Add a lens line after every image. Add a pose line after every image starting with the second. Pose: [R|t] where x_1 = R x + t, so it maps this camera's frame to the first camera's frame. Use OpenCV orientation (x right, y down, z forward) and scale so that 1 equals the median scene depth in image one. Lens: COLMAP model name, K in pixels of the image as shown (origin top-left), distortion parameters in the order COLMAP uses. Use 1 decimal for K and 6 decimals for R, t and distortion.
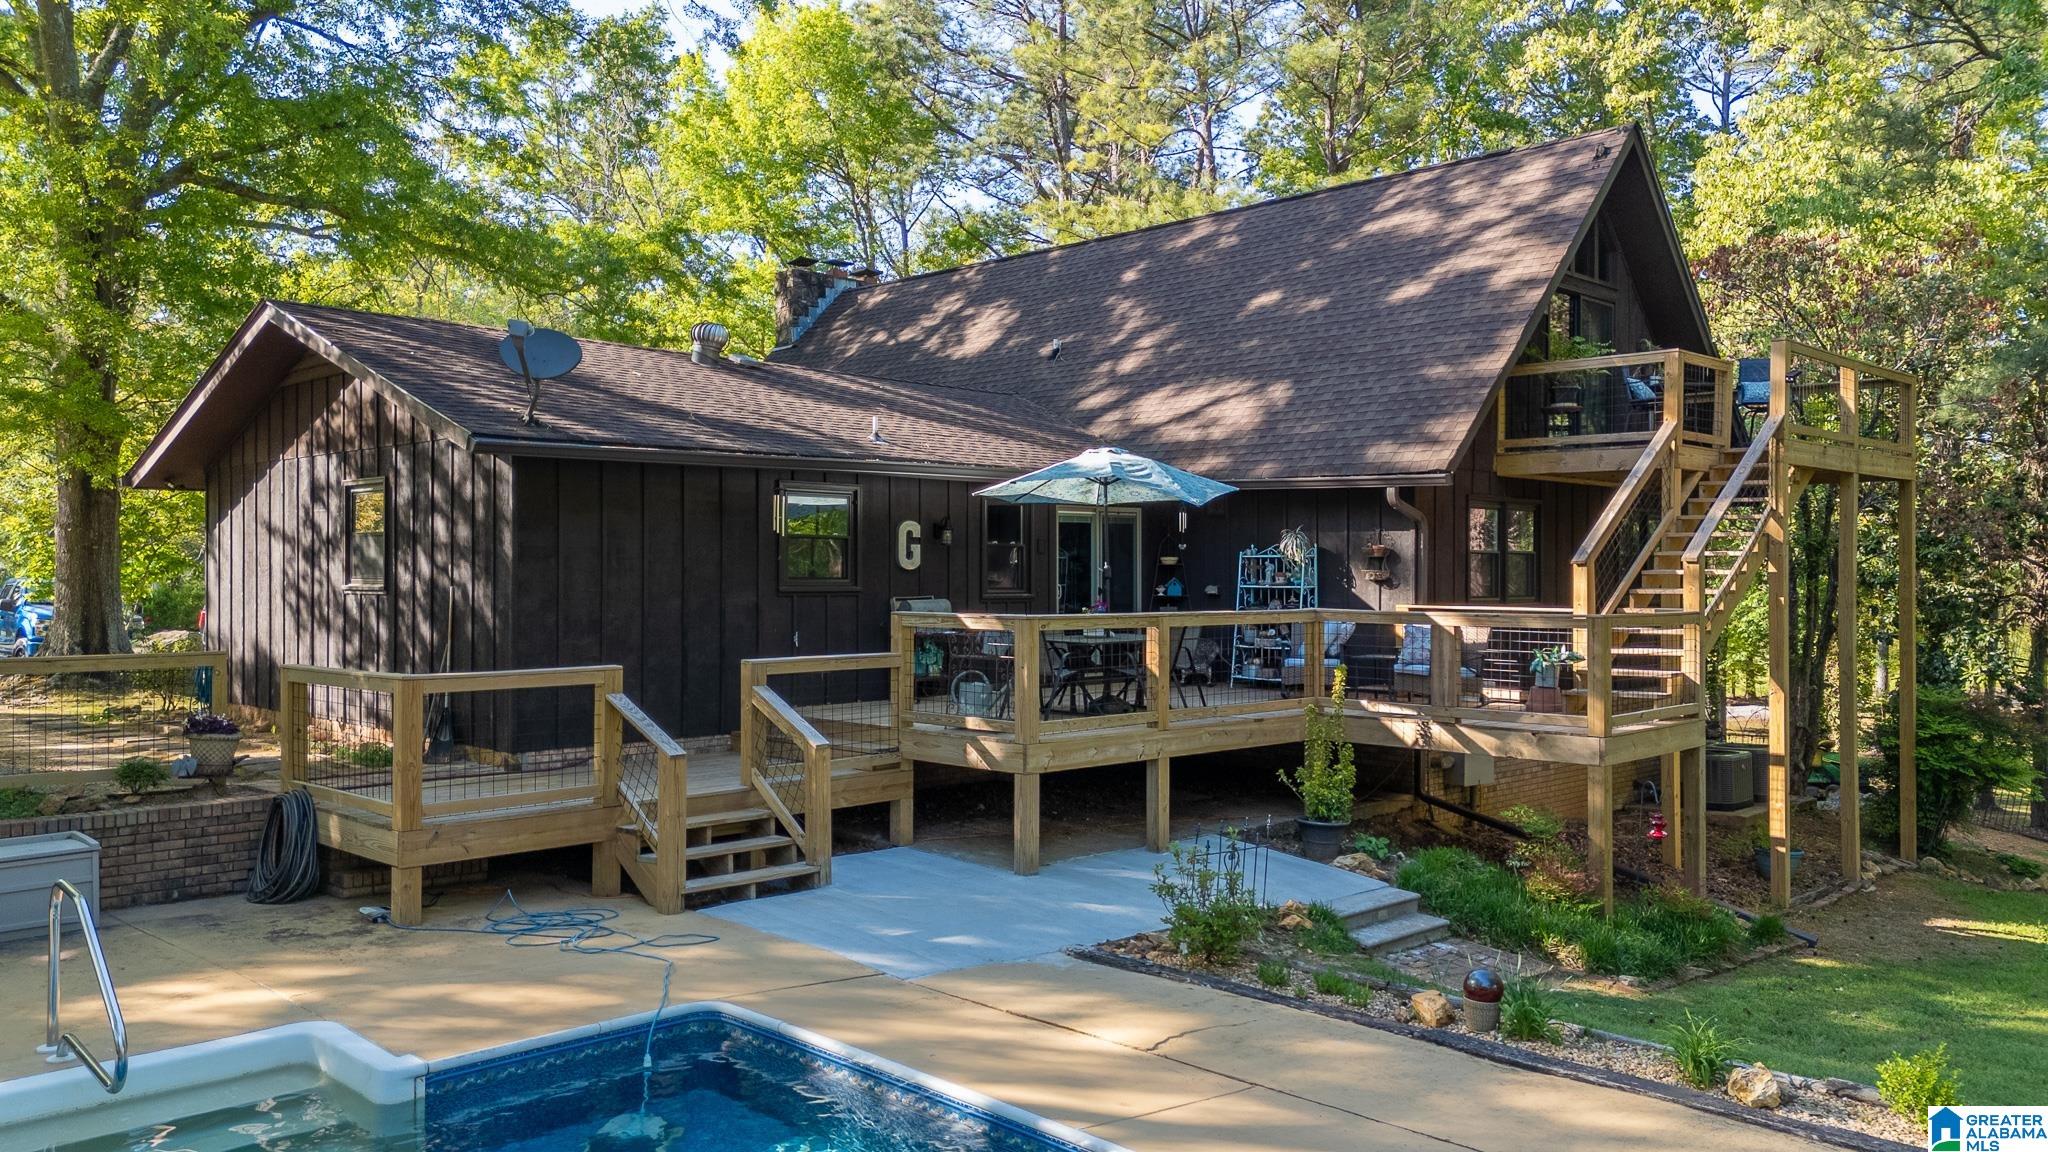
lens RADIAL K [[1528.4, 0, 1017.6], [0, 1528.4, 574.7], [0, 0, 1]] dist [0.098427, -0.091750]
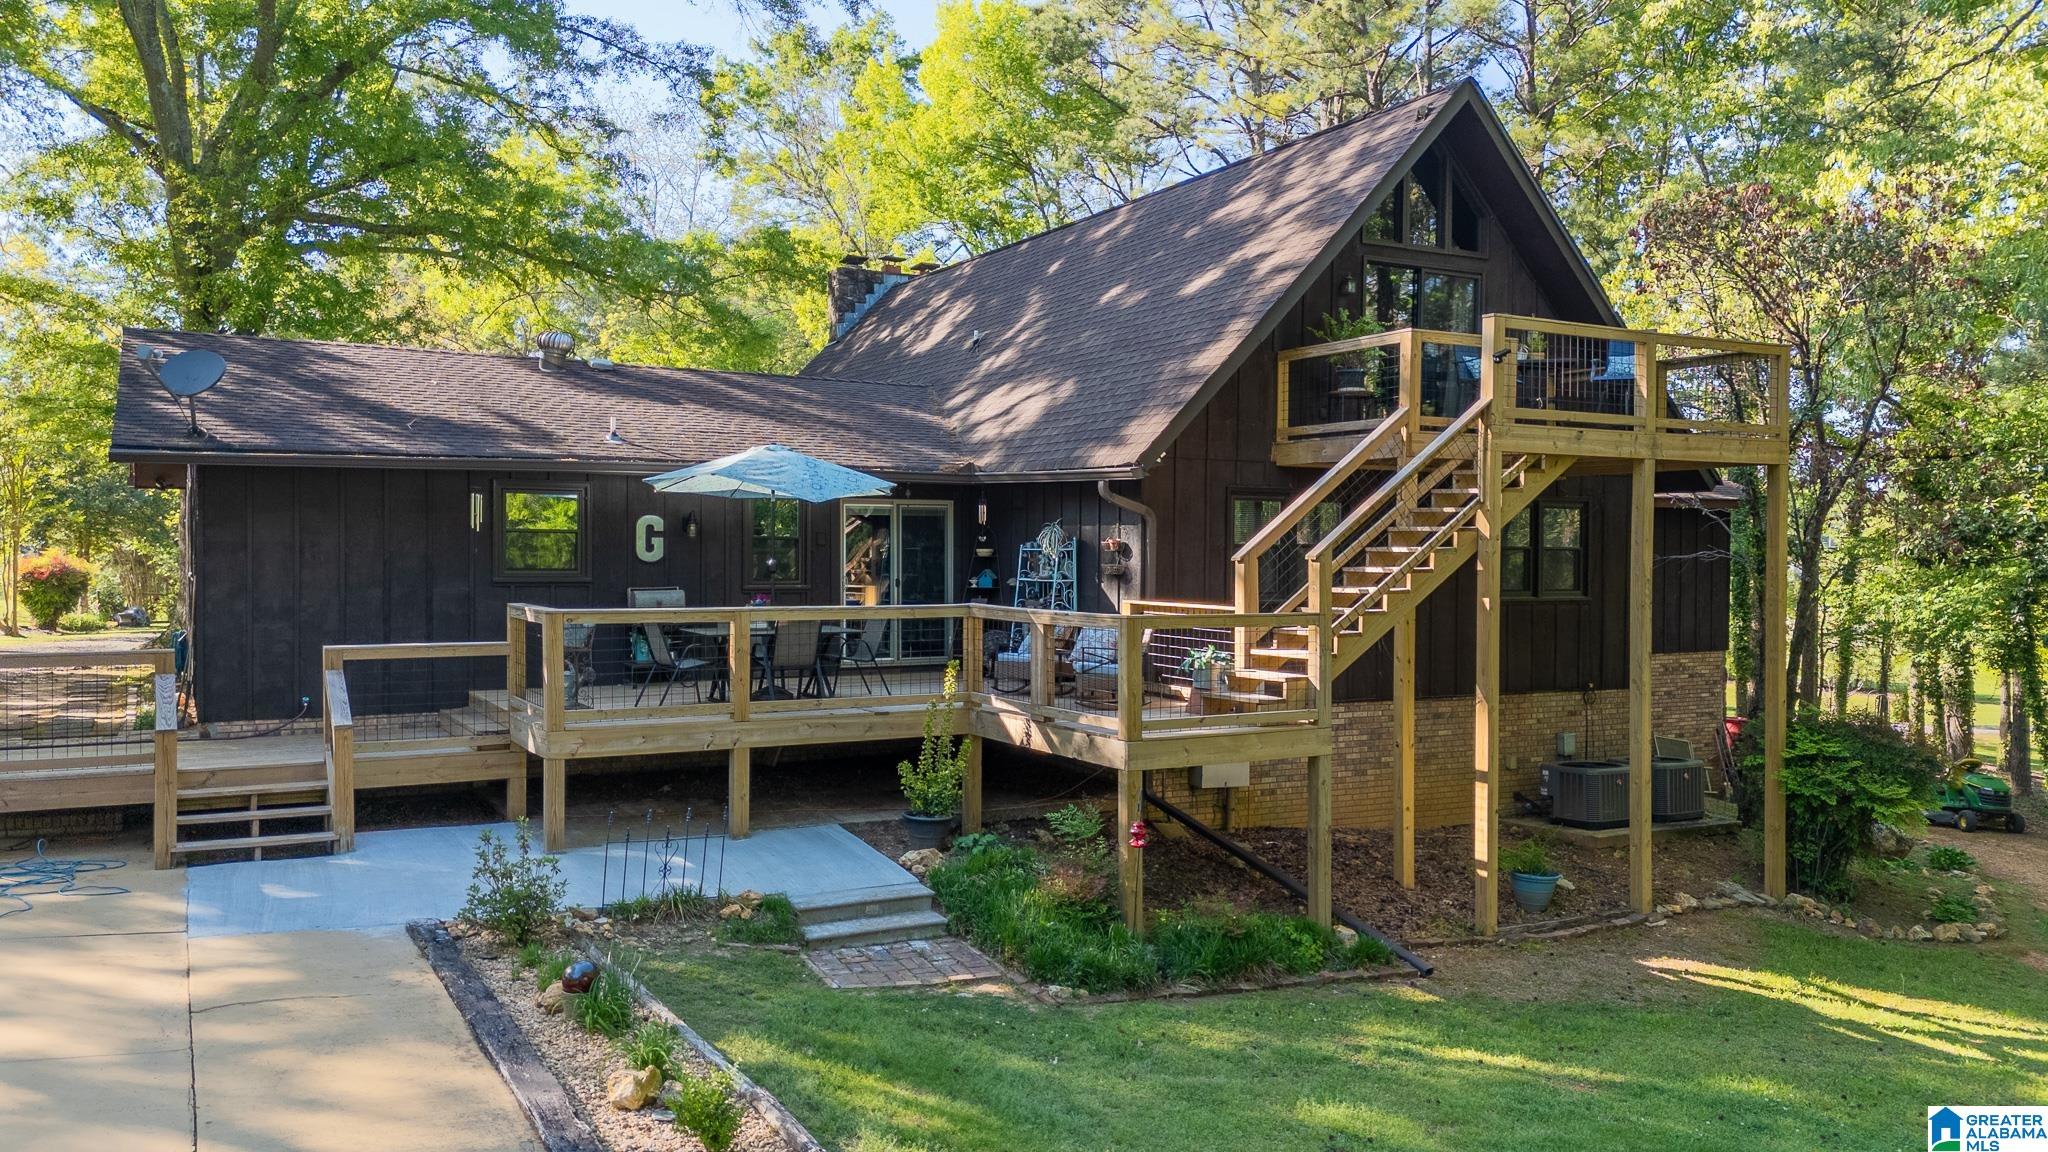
lens RADIAL K [[1528.4, 0, 1017.6], [0, 1528.4, 574.7], [0, 0, 1]] dist [0.098427, -0.091750]
pose [[0.961821, 0.008890, -0.273535, 0.410024], [-0.004802, 0.999867, 0.015613, -0.010659], [0.273637, -0.013704, 0.961735, 0.040430]]
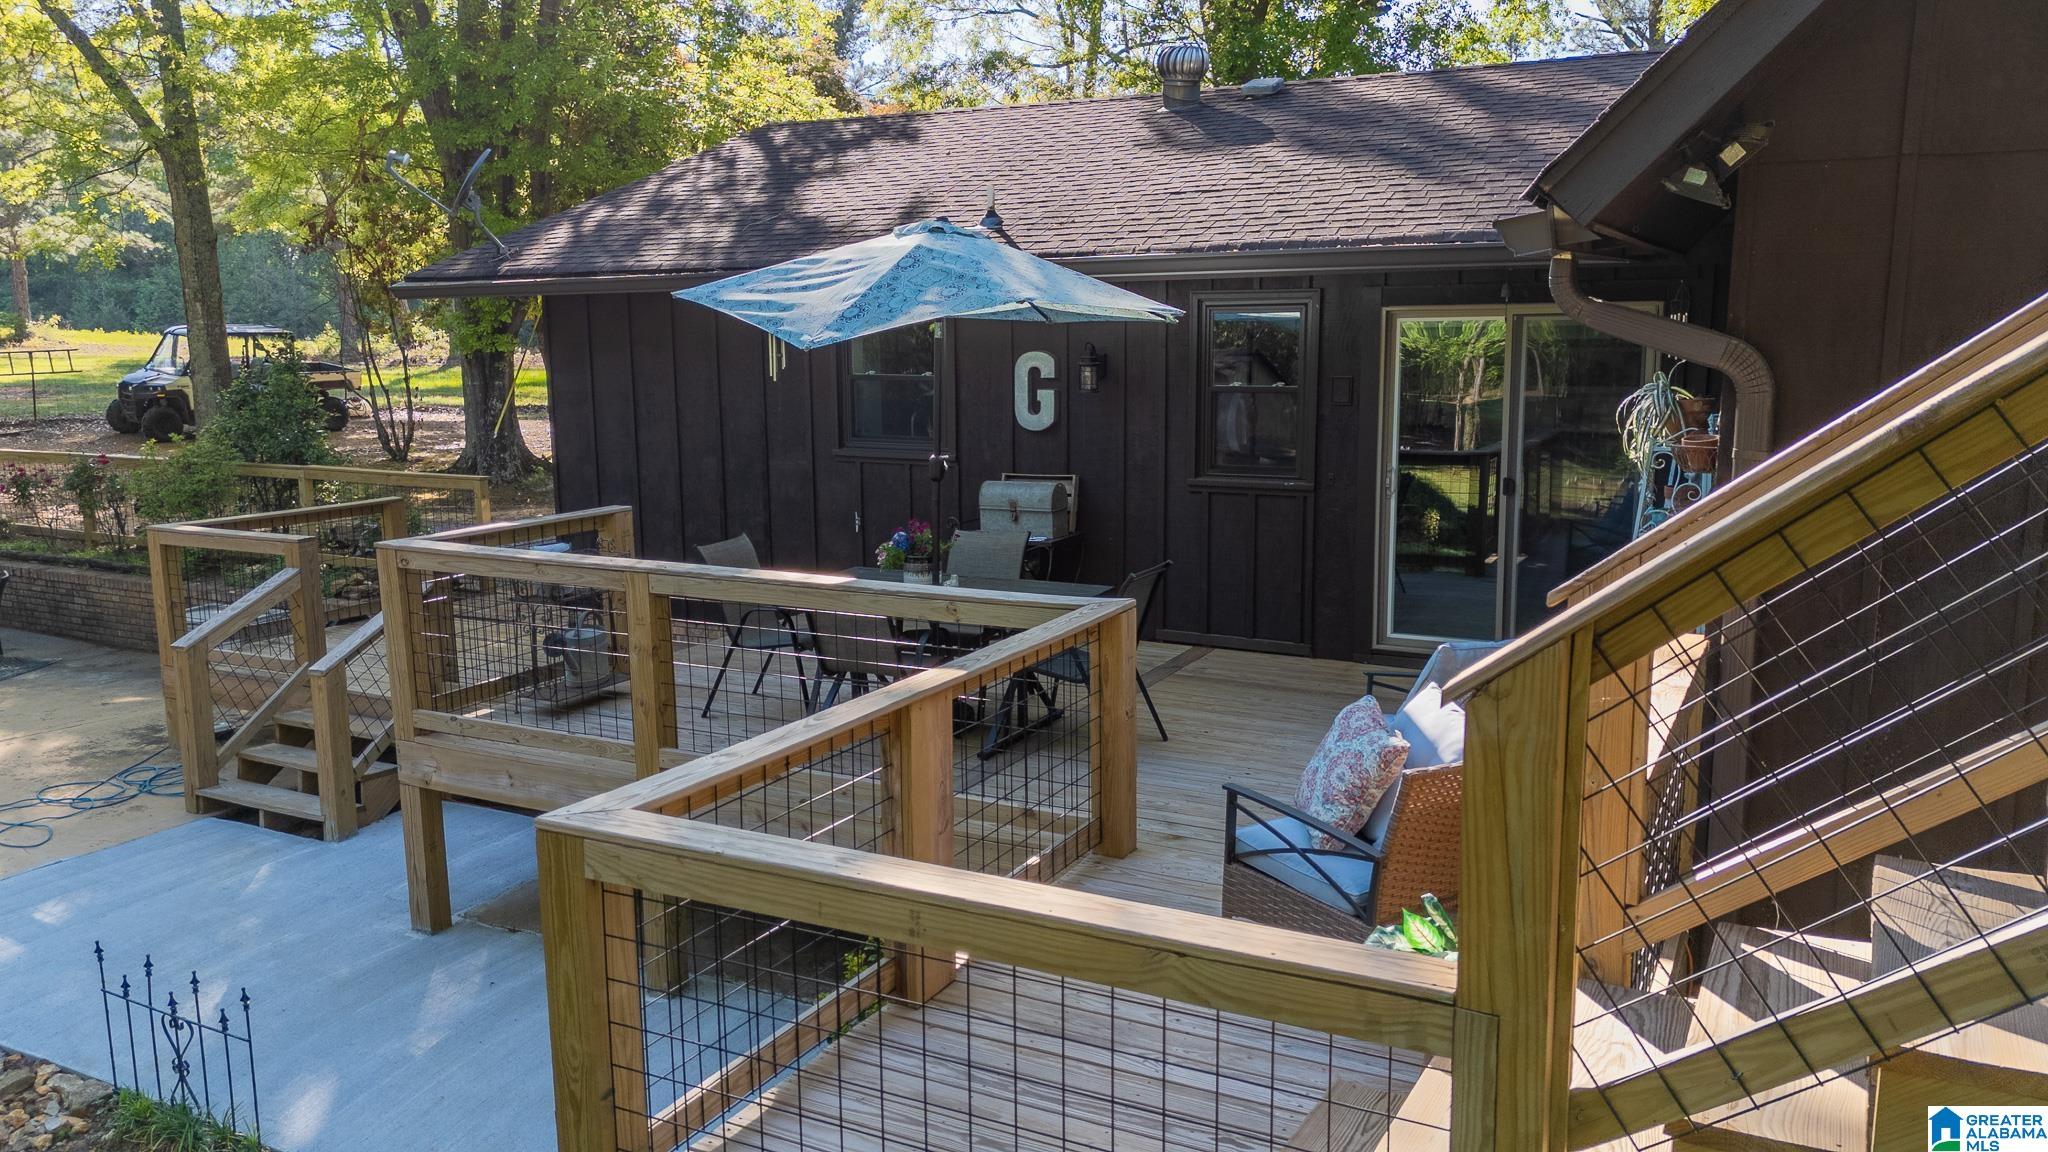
lens RADIAL K [[1528.4, 0, 1017.6], [0, 1528.4, 574.7], [0, 0, 1]] dist [0.098427, -0.091750]
pose [[0.306872, 0.157652, -0.938603, 0.466385], [0.009870, 0.985605, 0.168773, -0.045027], [0.951700, -0.061056, 0.300898, 0.703979]]
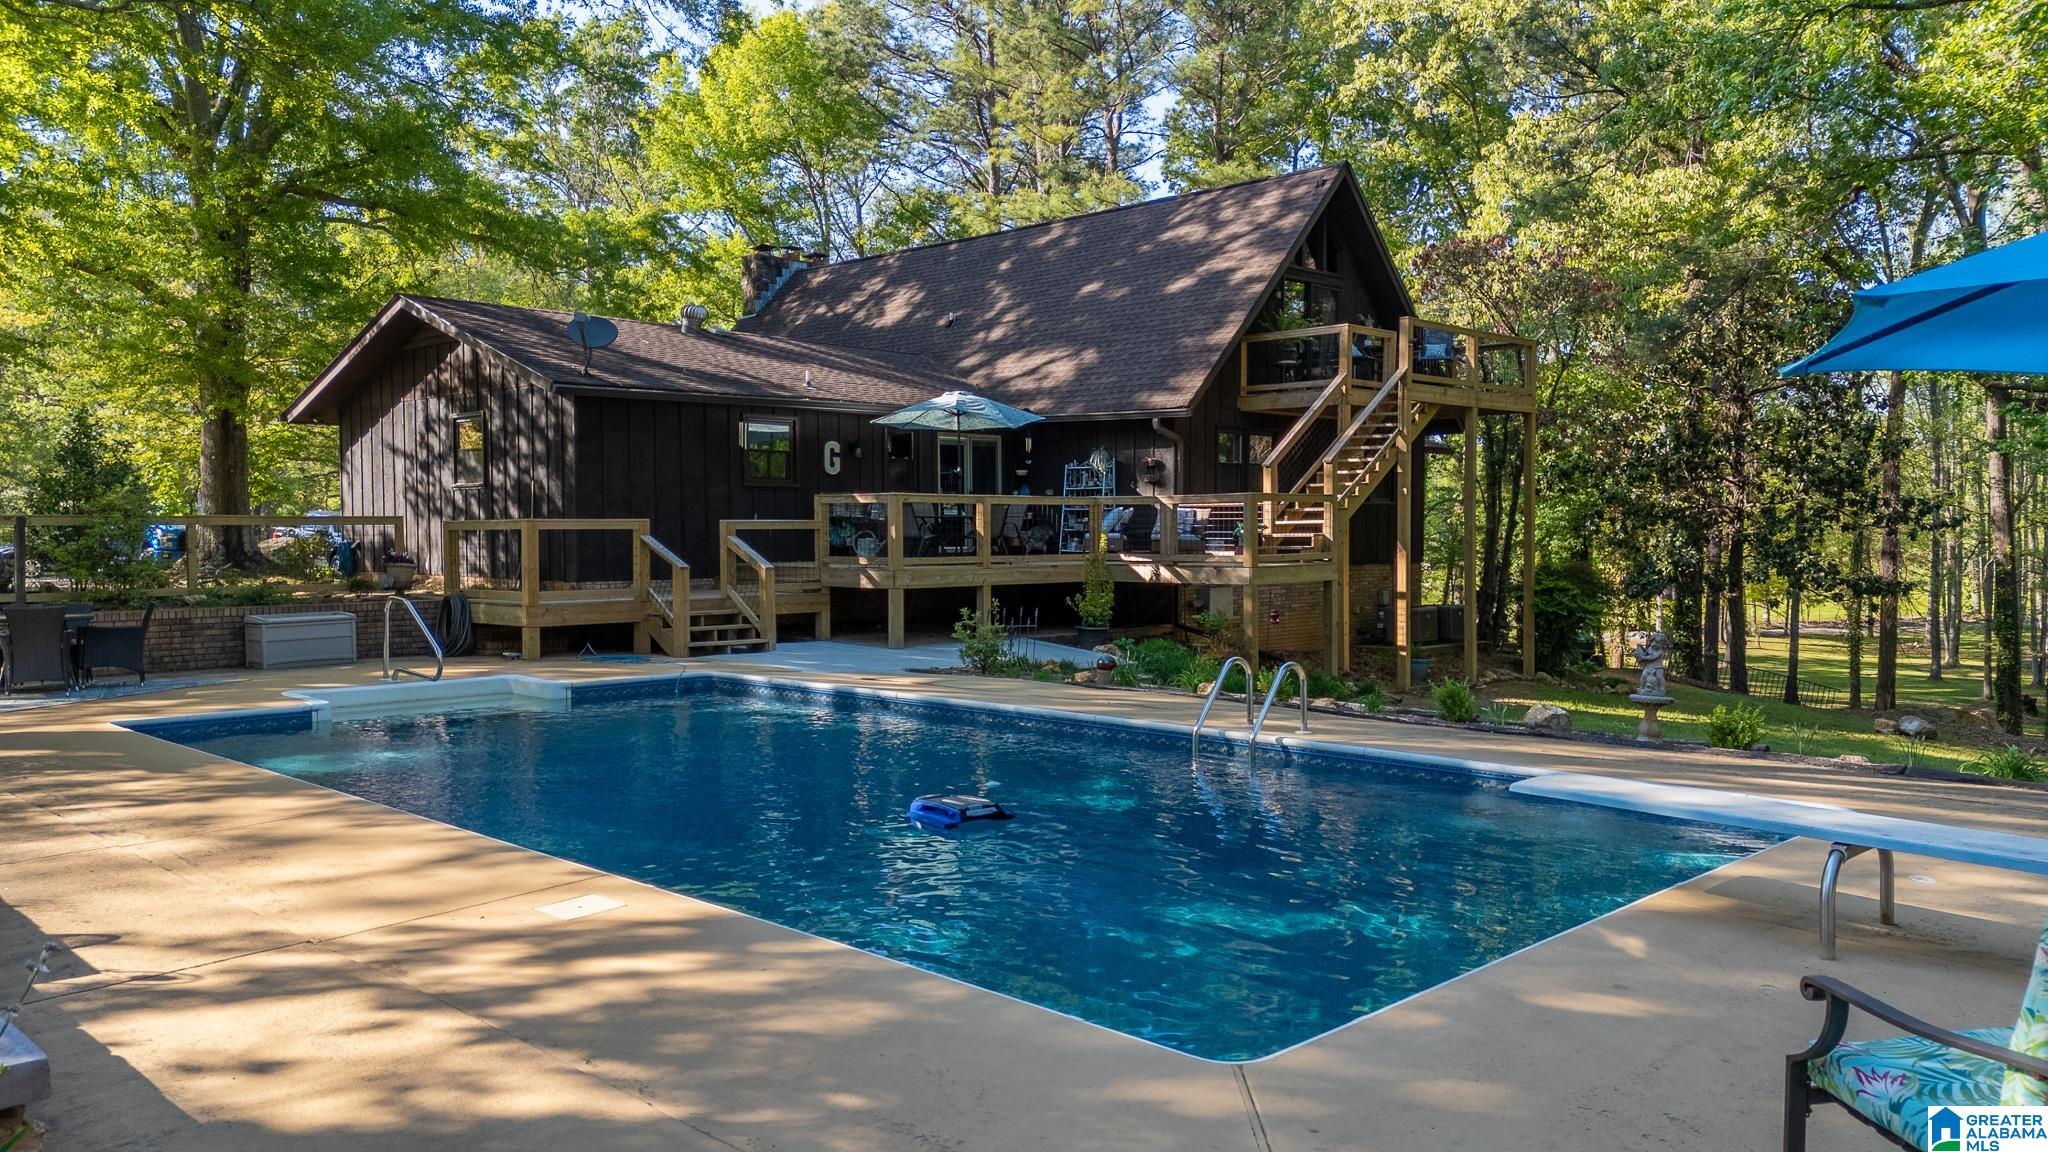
lens RADIAL K [[1528.4, 0, 1017.6], [0, 1528.4, 574.7], [0, 0, 1]] dist [0.098427, -0.091750]
pose [[0.999867, -0.005558, 0.015312, 0.075920], [0.005096, 0.999537, 0.030005, 0.044518], [-0.015472, -0.029923, 0.999432, -0.436077]]
